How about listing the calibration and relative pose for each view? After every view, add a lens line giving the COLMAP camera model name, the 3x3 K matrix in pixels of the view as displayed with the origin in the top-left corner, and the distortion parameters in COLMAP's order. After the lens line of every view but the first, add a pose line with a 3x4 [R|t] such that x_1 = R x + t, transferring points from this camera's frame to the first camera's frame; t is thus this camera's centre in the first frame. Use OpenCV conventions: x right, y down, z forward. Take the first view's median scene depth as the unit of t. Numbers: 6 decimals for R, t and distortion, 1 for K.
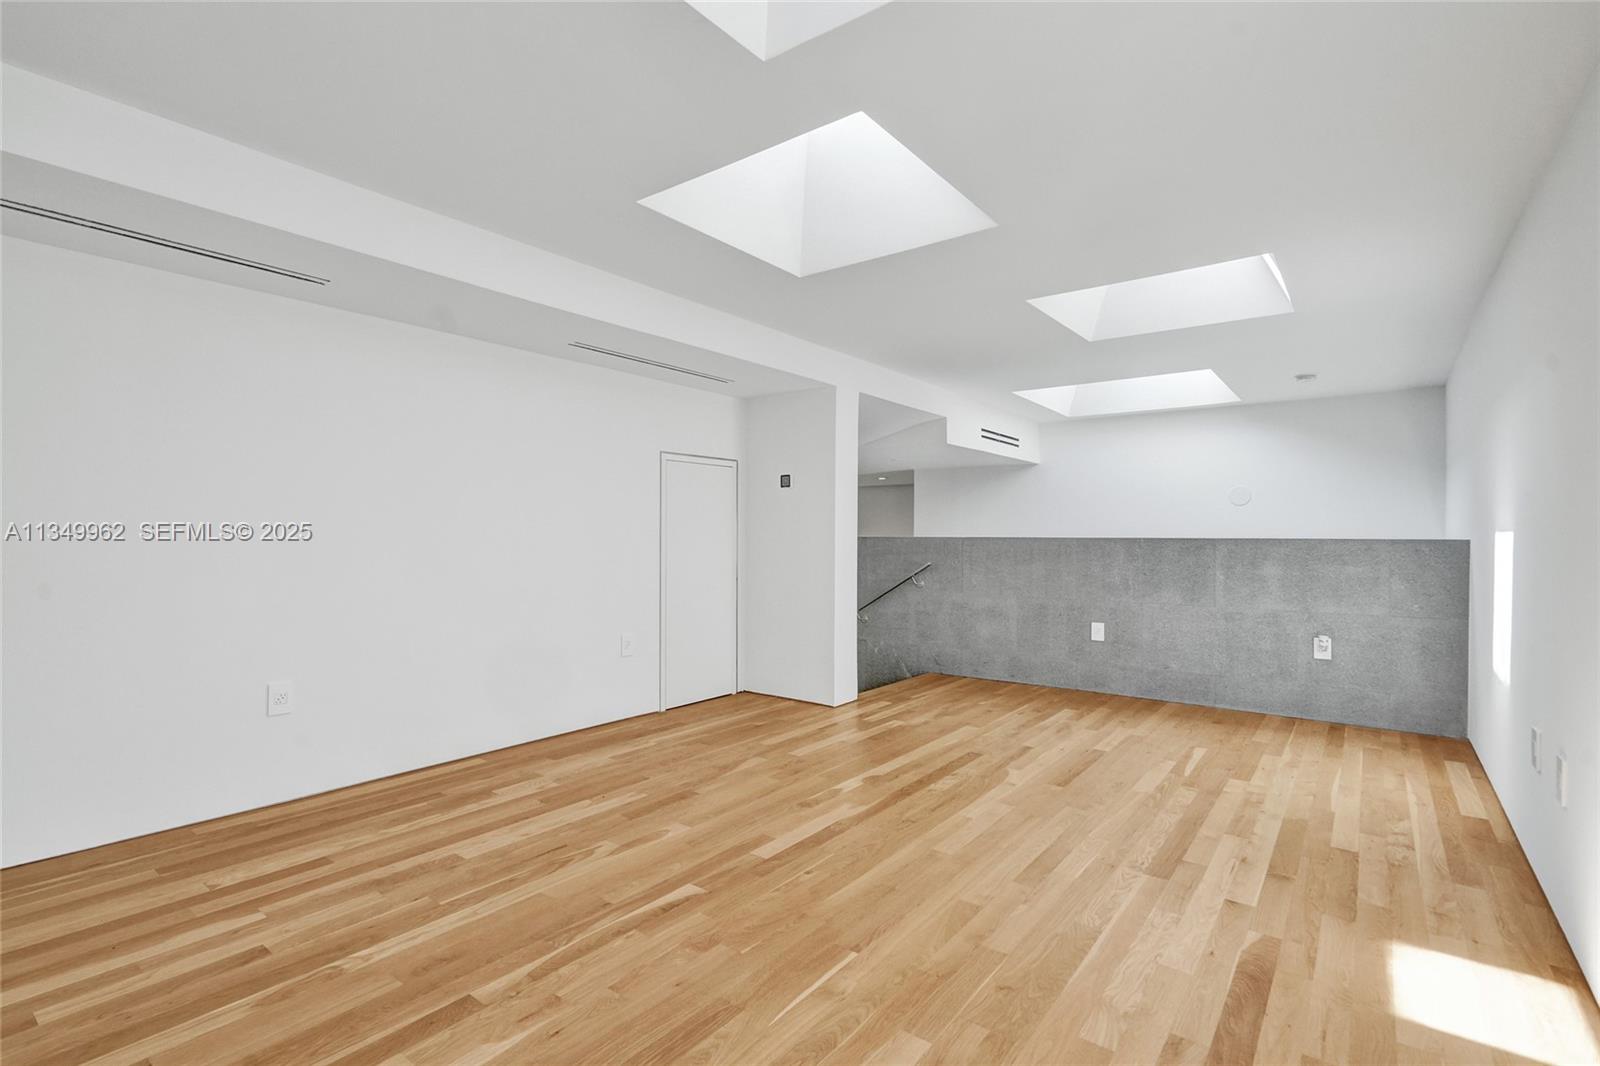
lens RADIAL K [[760.6, 0, 795.0], [0, 760.6, 528.3], [0, 0, 1]] dist [-0.000604, -0.000215]
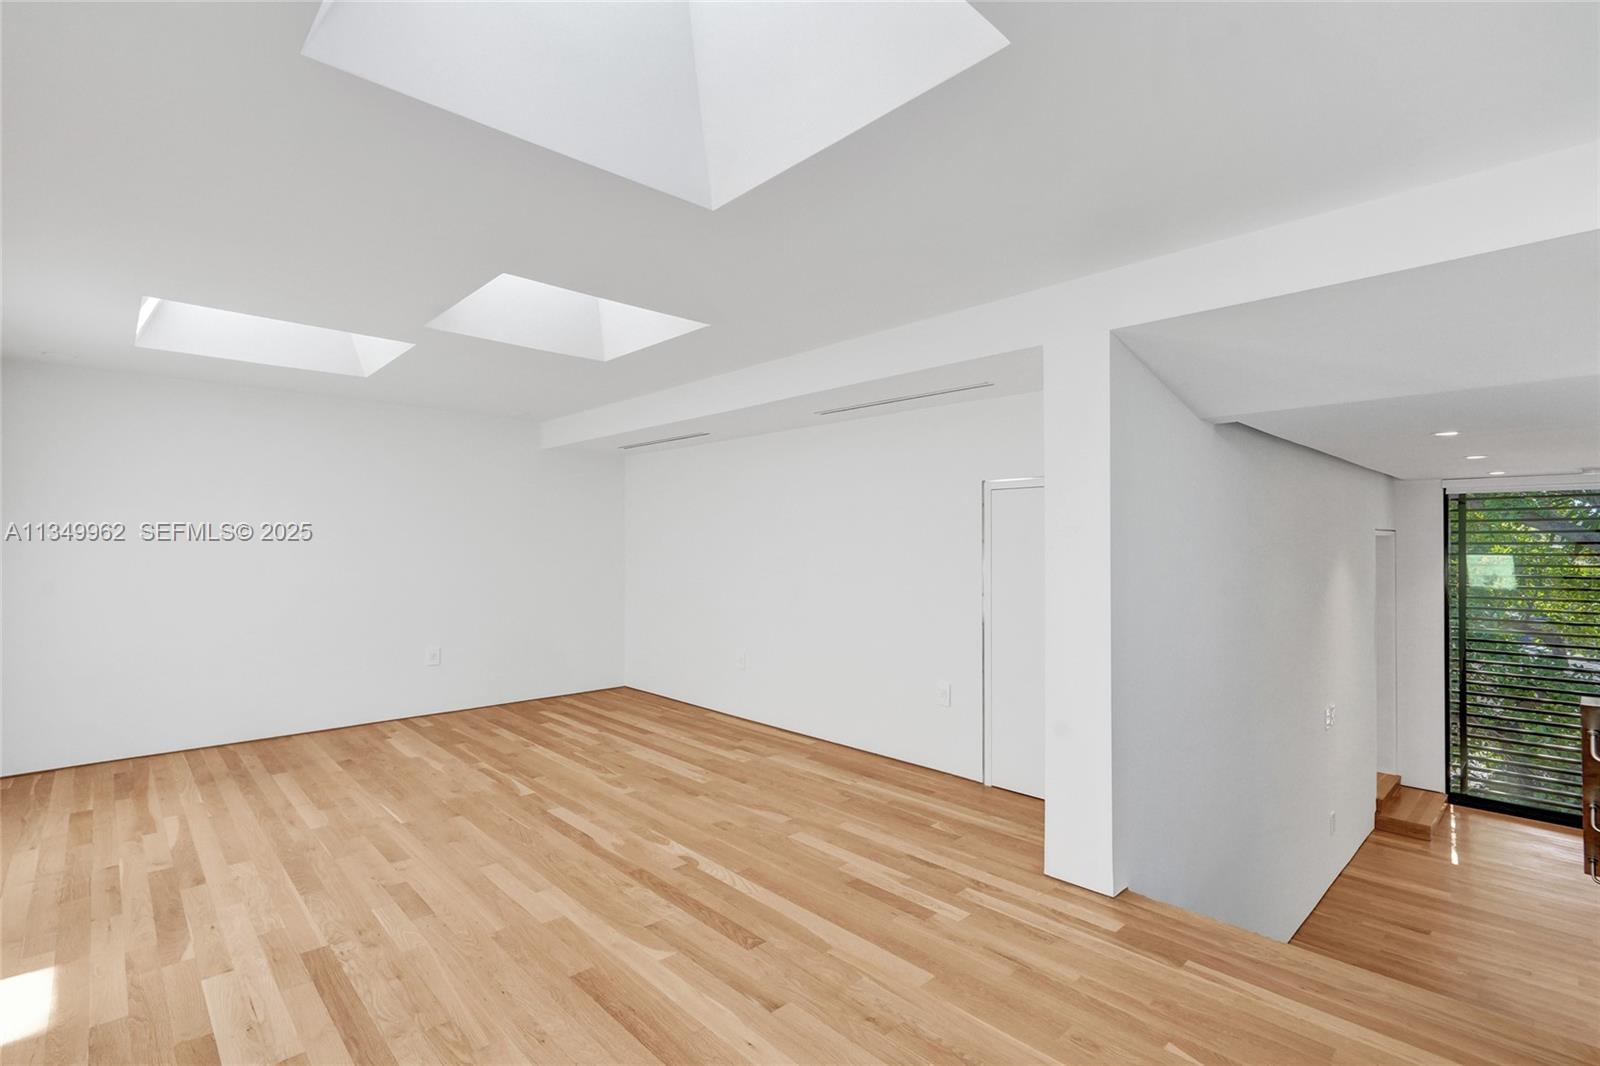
lens RADIAL K [[666.1, 0, 713.7], [0, 666.1, 537.6], [0, 0, 1]] dist [-0.001847, -0.000312]
pose [[-0.170533, -0.020691, -0.985135, 0.945325], [0.007718, 0.999721, -0.022333, -0.035405], [0.985322, -0.011412, -0.170325, 1.263743]]
